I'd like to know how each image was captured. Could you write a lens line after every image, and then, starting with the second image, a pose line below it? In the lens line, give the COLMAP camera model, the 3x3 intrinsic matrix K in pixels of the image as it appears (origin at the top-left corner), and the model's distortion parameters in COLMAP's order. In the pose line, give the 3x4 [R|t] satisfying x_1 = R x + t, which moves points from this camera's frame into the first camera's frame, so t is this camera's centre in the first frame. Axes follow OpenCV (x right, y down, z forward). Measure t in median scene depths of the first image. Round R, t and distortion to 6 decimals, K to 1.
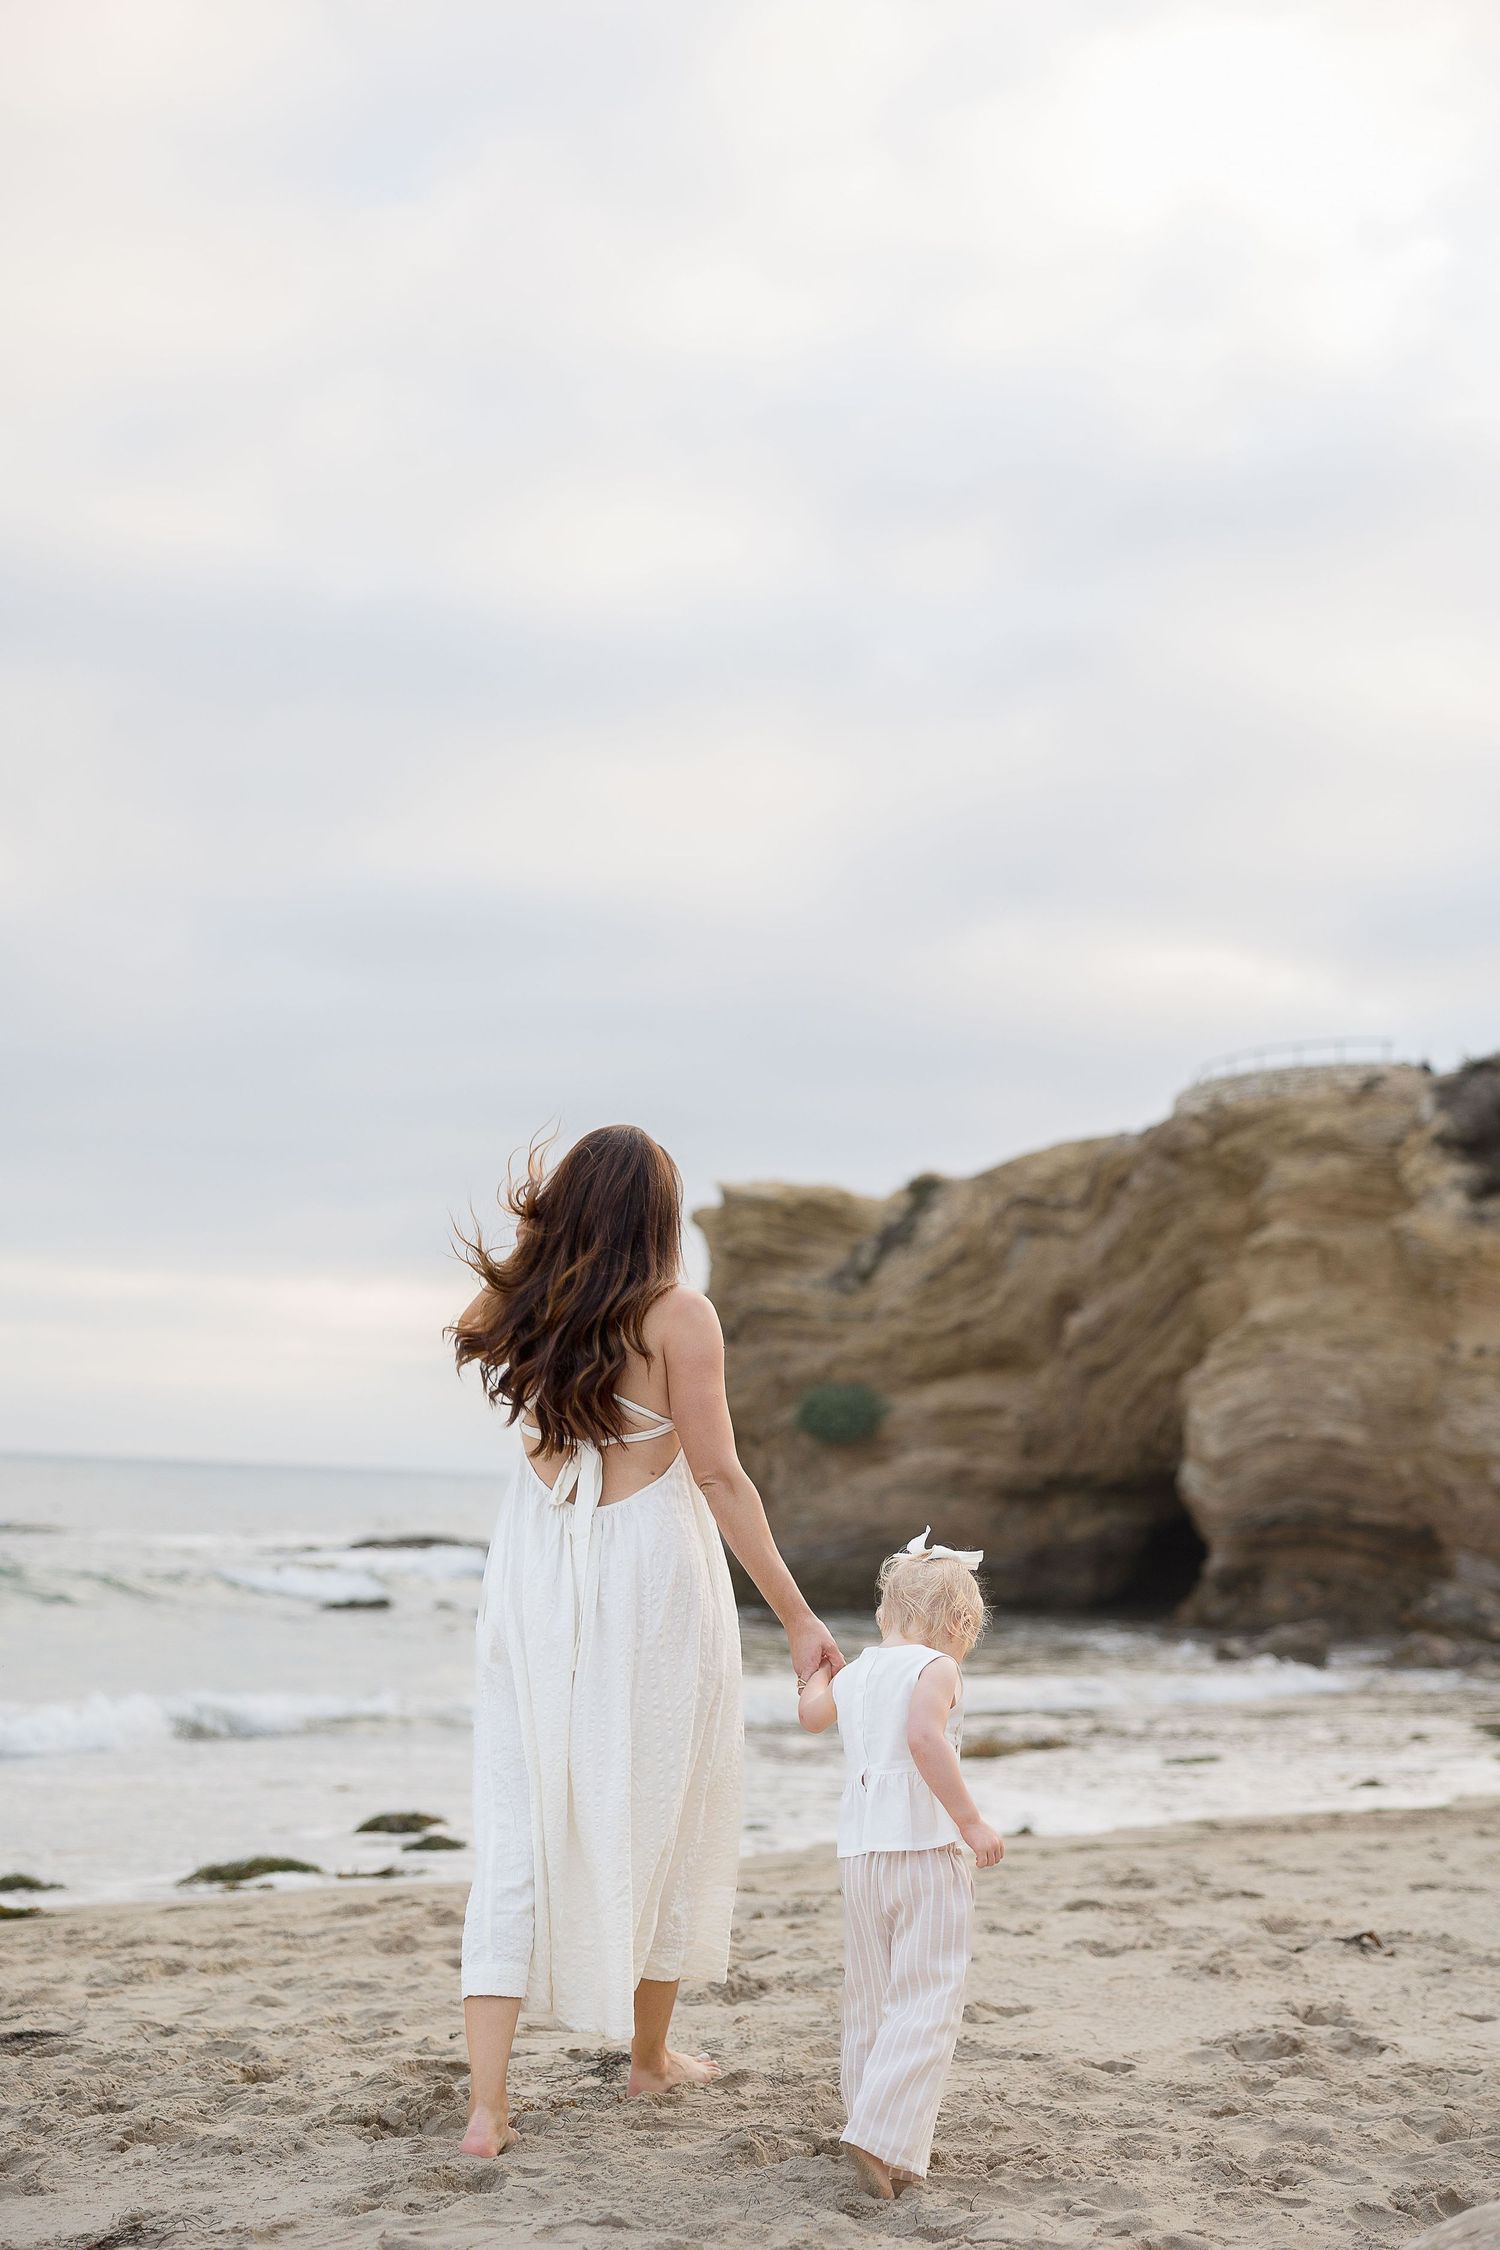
lens RADIAL K [[3208.0, 0, 750.0], [0, 3208.0, 1125.0], [0, 0, 1]] dist [0.023255, 0.017375]
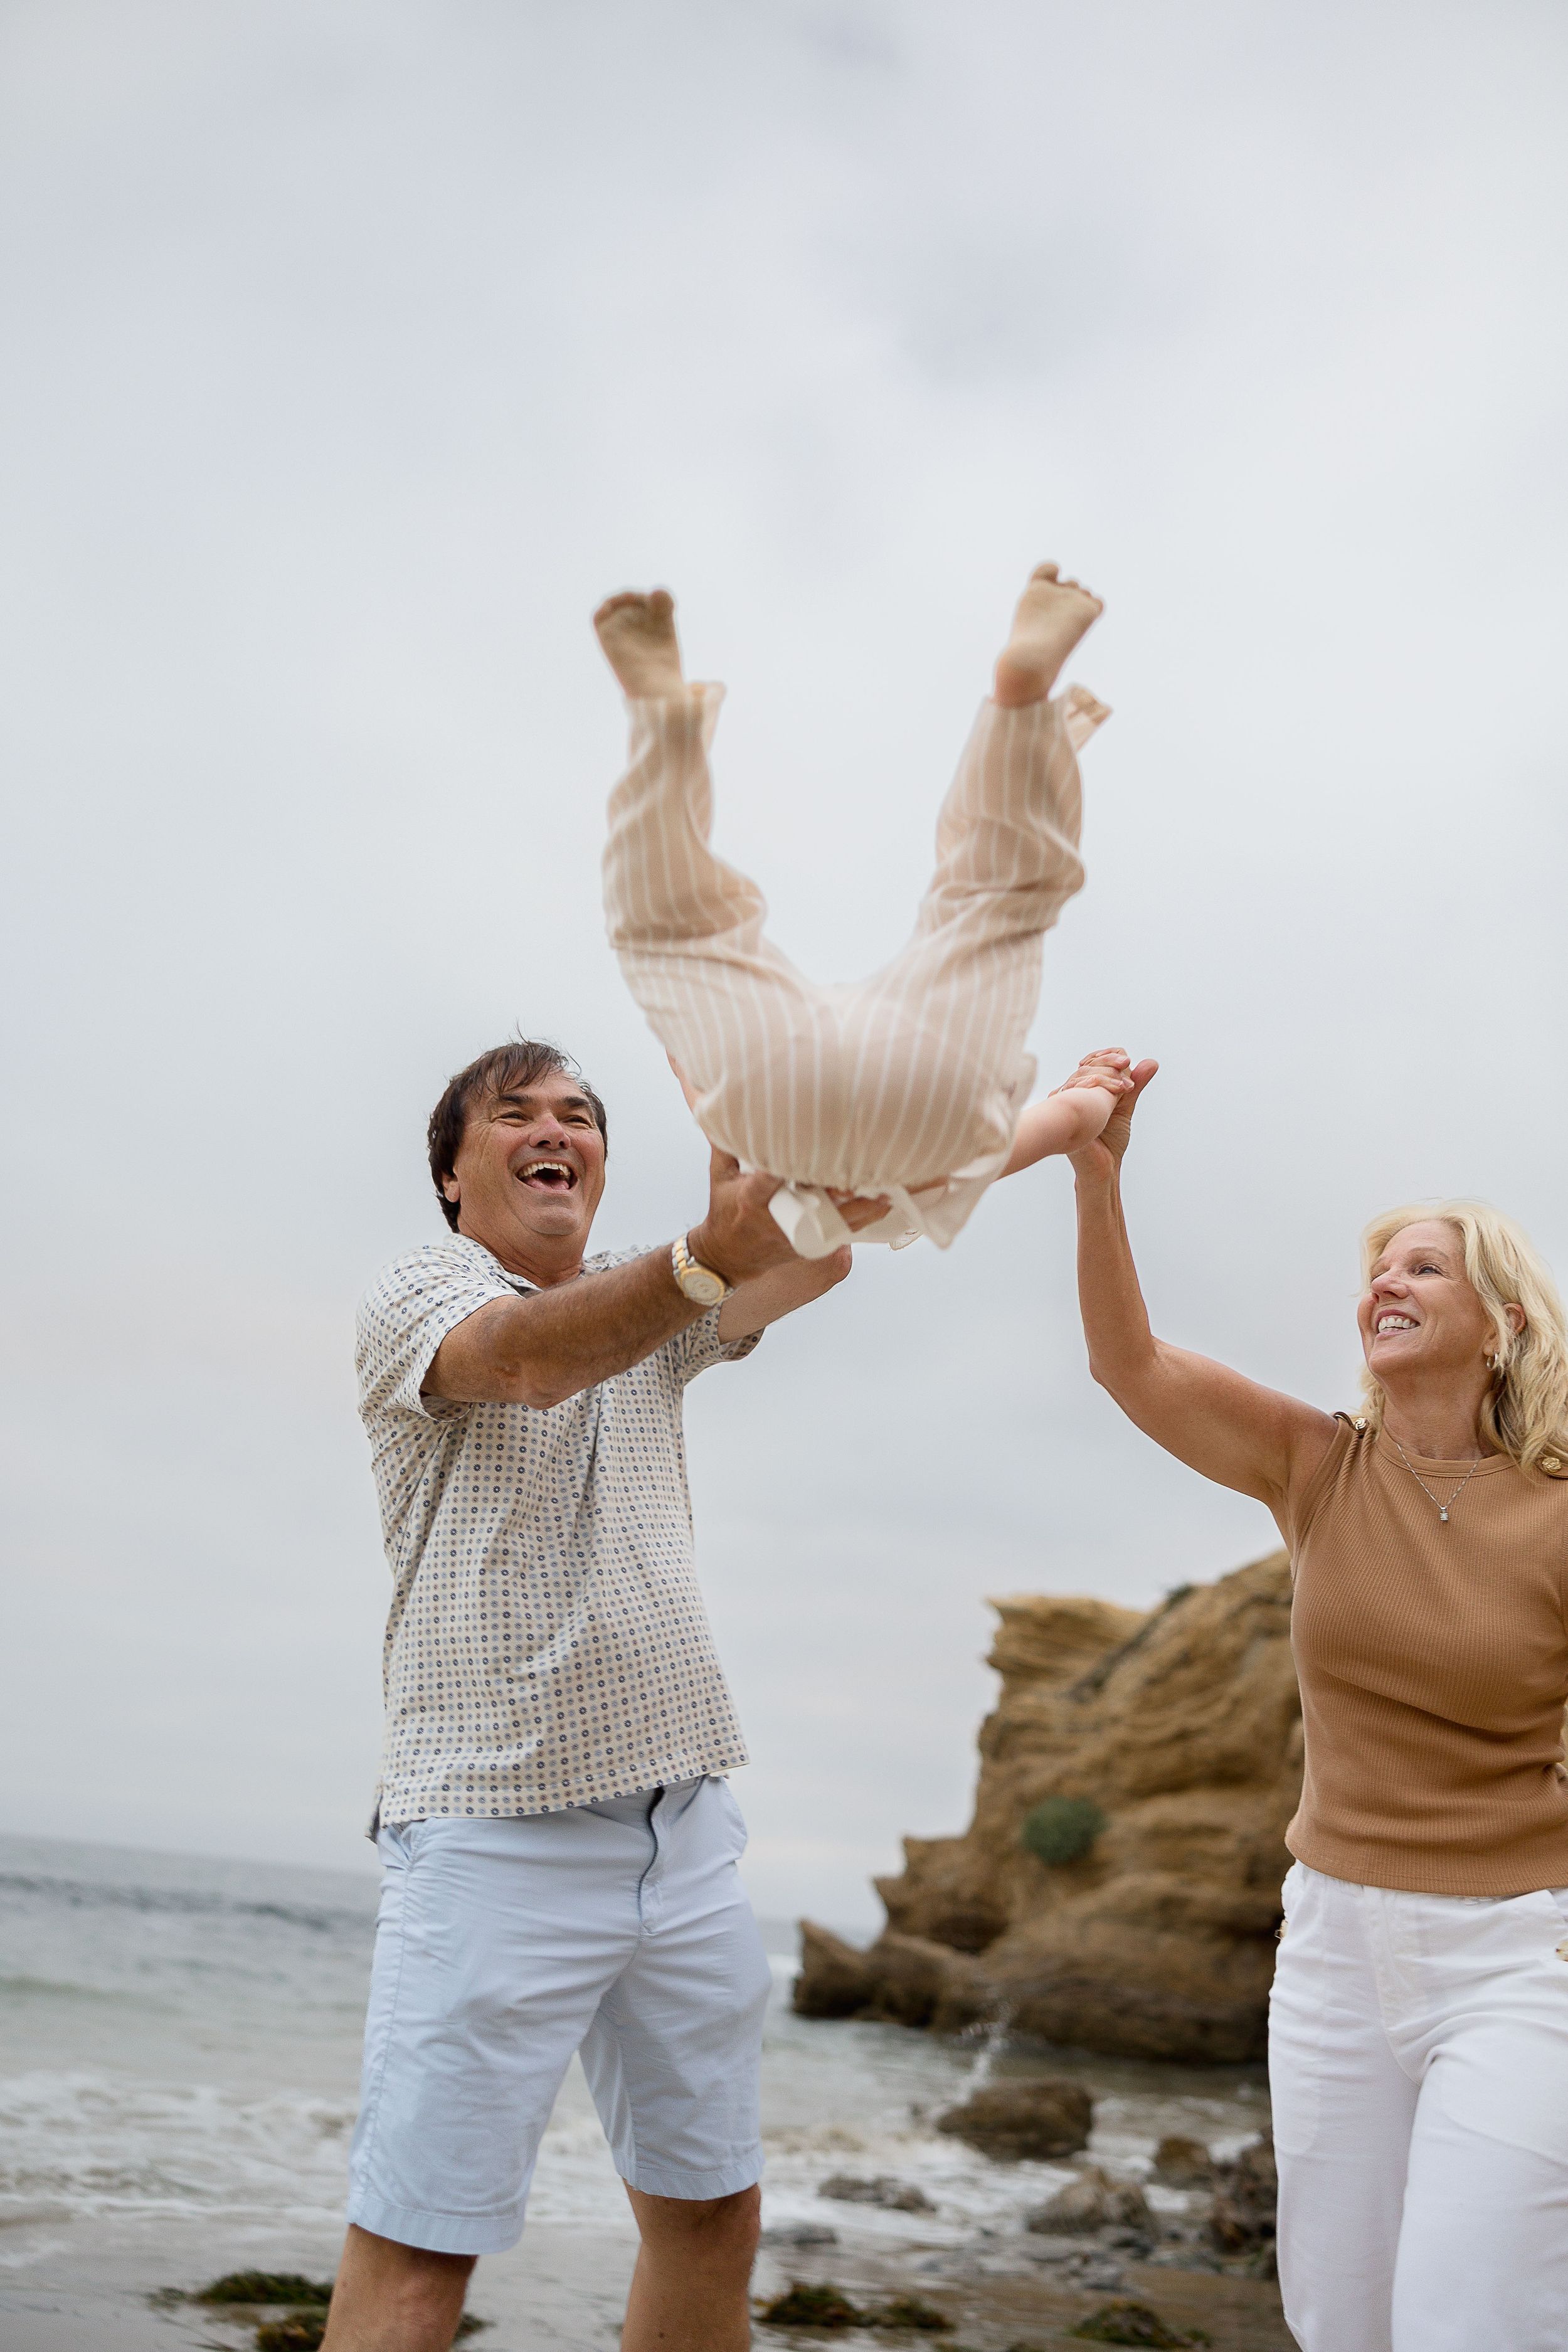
lens RADIAL K [[1801.9, 0, 787.2], [0, 1801.9, 1200.9], [0, 0, 1]] dist [-0.001459, -0.003280]
pose [[0.887446, -0.128647, -0.442594, 0.218528], [-0.006719, 0.956545, -0.291509, 0.069001], [0.460862, 0.261672, 0.848017, 0.476432]]
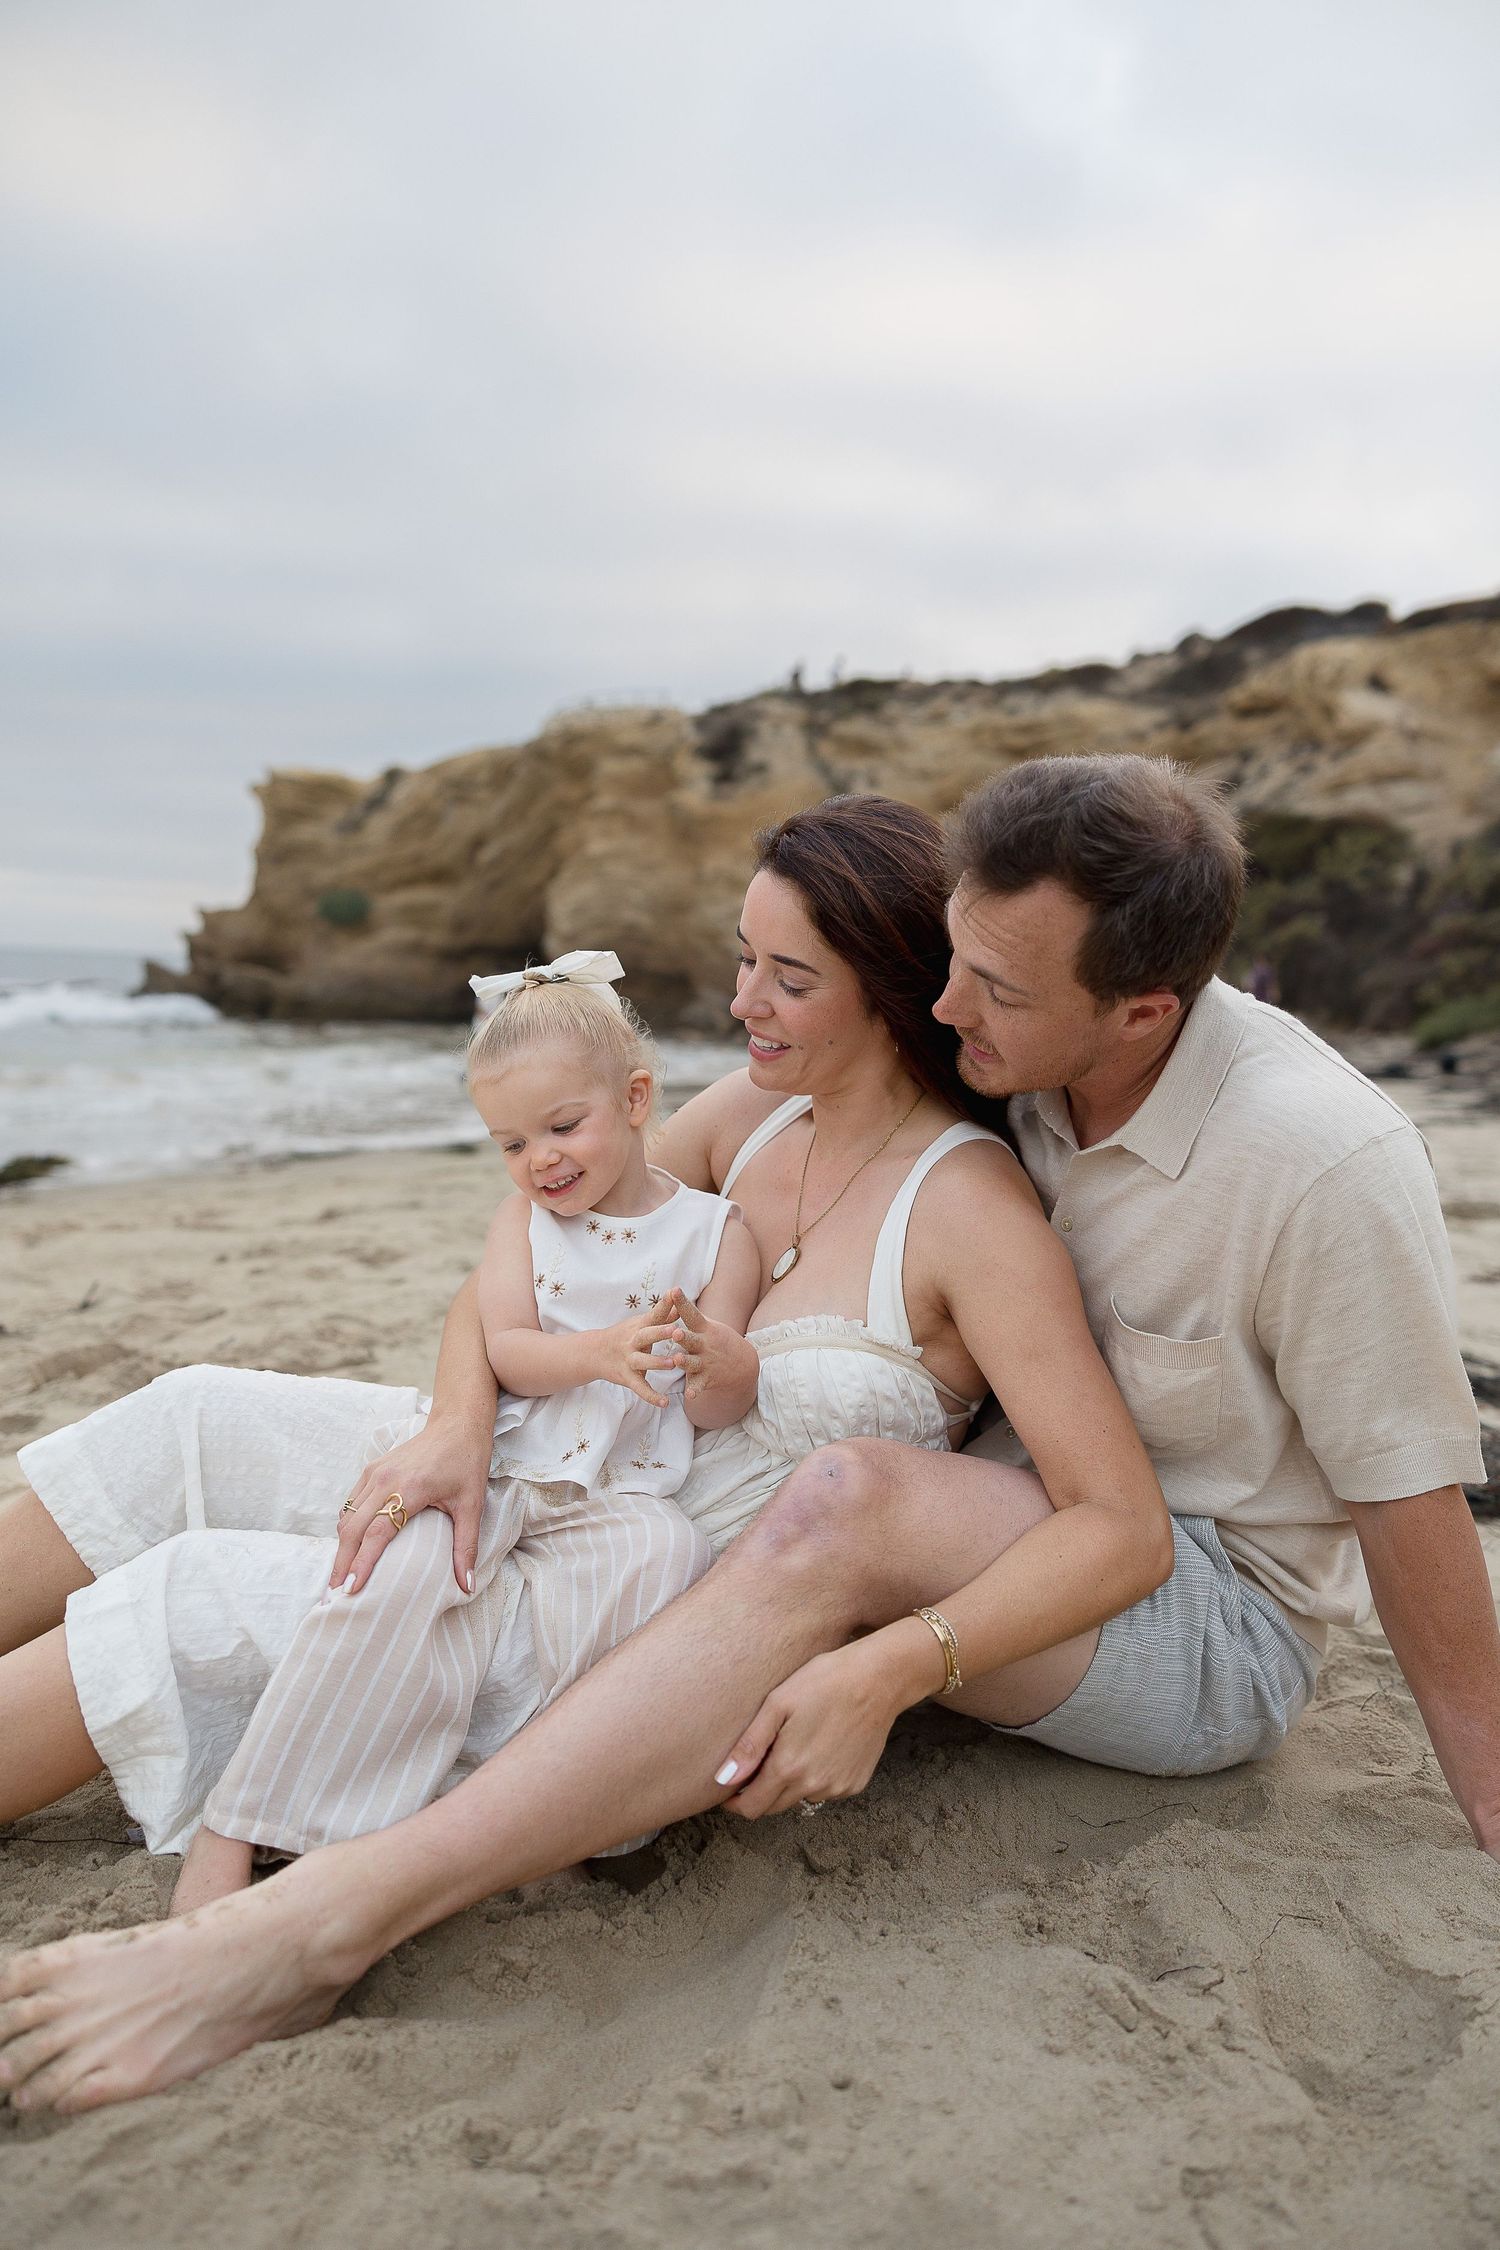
lens RADIAL K [[1731.1, 0, 750.0], [0, 1731.1, 1125.0], [0, 0, 1]] dist [-0.001369, -0.002590]
pose [[0.967661, -0.024154, 0.251096, 0.003458], [-0.027871, 0.979073, 0.201590, 0.012379], [-0.250710, -0.202069, 0.946738, 0.060884]]
